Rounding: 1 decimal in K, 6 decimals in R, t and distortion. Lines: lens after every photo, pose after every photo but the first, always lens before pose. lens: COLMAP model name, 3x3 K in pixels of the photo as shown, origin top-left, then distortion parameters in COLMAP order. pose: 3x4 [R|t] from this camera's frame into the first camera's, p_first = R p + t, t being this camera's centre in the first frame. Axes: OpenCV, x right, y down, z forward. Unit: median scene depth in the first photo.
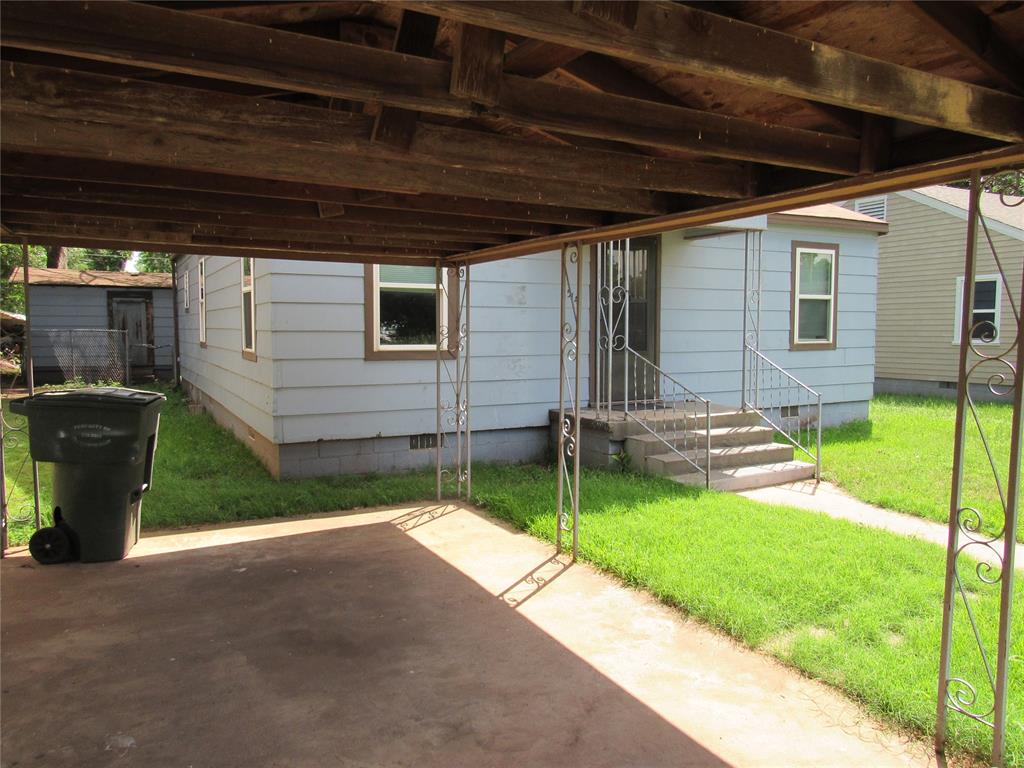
lens RADIAL K [[733.0, 0, 512.0], [0, 733.0, 384.0], [0, 0, 1]] dist [-0.050051, 0.042972]
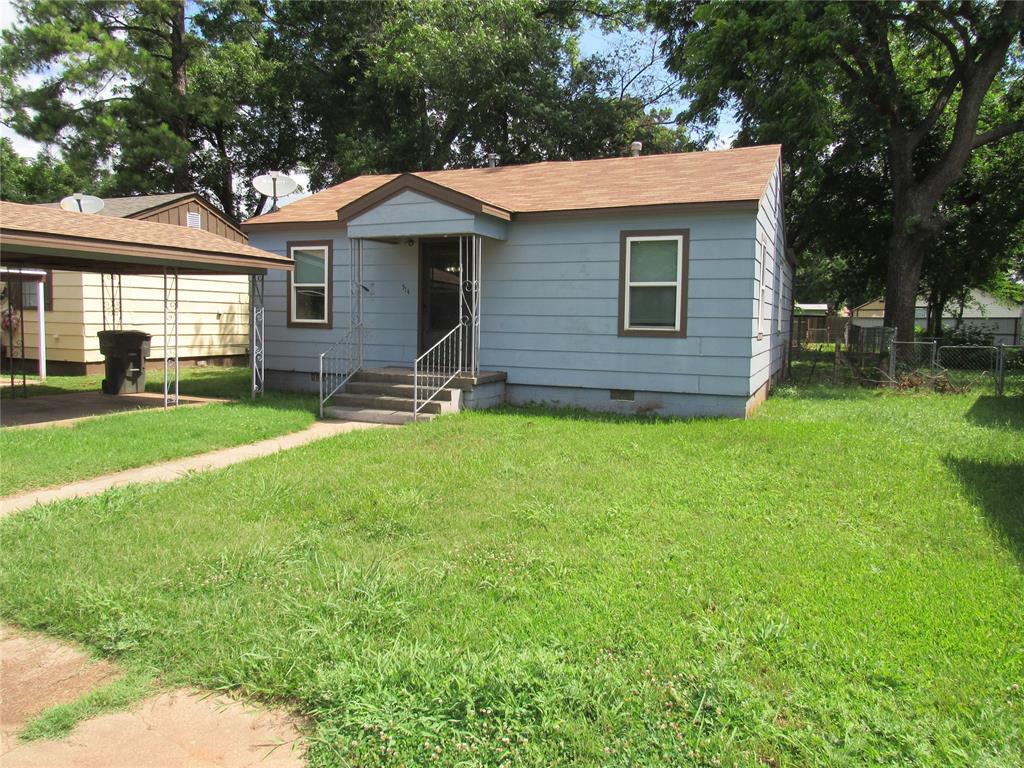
lens RADIAL K [[733.0, 0, 512.0], [0, 733.0, 384.0], [0, 0, 1]] dist [-0.050051, 0.042972]
pose [[0.623242, 0.078817, -0.778047, 1.114510], [-0.082433, 0.995987, 0.034863, -0.001154], [0.777672, 0.042408, 0.627238, 0.223298]]
